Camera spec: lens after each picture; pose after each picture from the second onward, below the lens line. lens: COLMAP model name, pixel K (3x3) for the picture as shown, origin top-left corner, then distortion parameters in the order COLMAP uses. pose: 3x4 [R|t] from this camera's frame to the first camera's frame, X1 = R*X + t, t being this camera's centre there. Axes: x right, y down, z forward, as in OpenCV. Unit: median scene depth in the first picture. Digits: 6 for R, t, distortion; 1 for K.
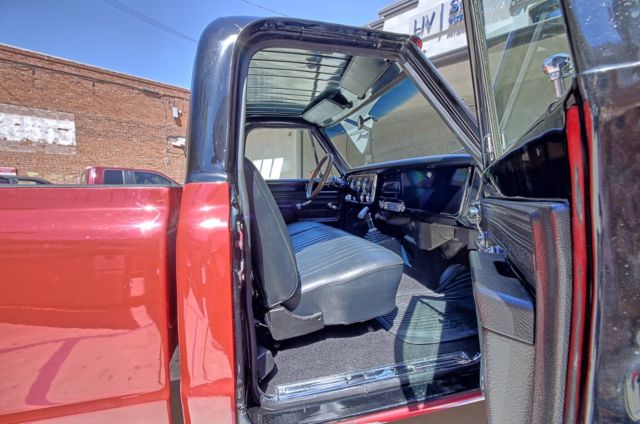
lens RADIAL K [[292.3, 0, 320.6], [0, 292.3, 212.7], [0, 0, 1]] dist [-0.005006, 0.002859]
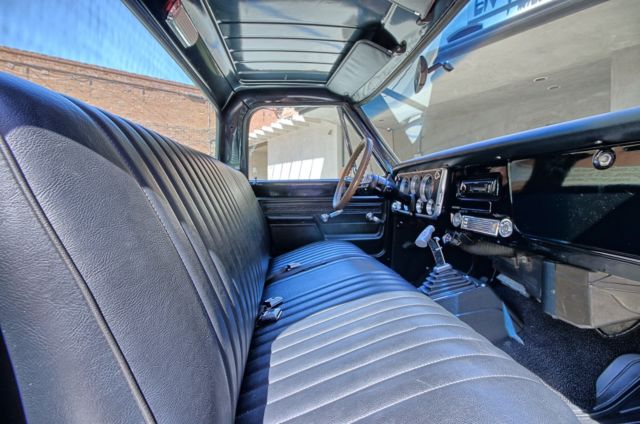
lens RADIAL K [[292.3, 0, 323.4], [0, 292.3, 209.1], [0, 0, 1]] dist [-0.005006, 0.002859]
pose [[0.989517, 0.004941, -0.144329, 0.027690], [-0.008148, 0.999733, -0.021638, -0.031060], [0.144184, 0.022588, 0.989293, 0.339140]]
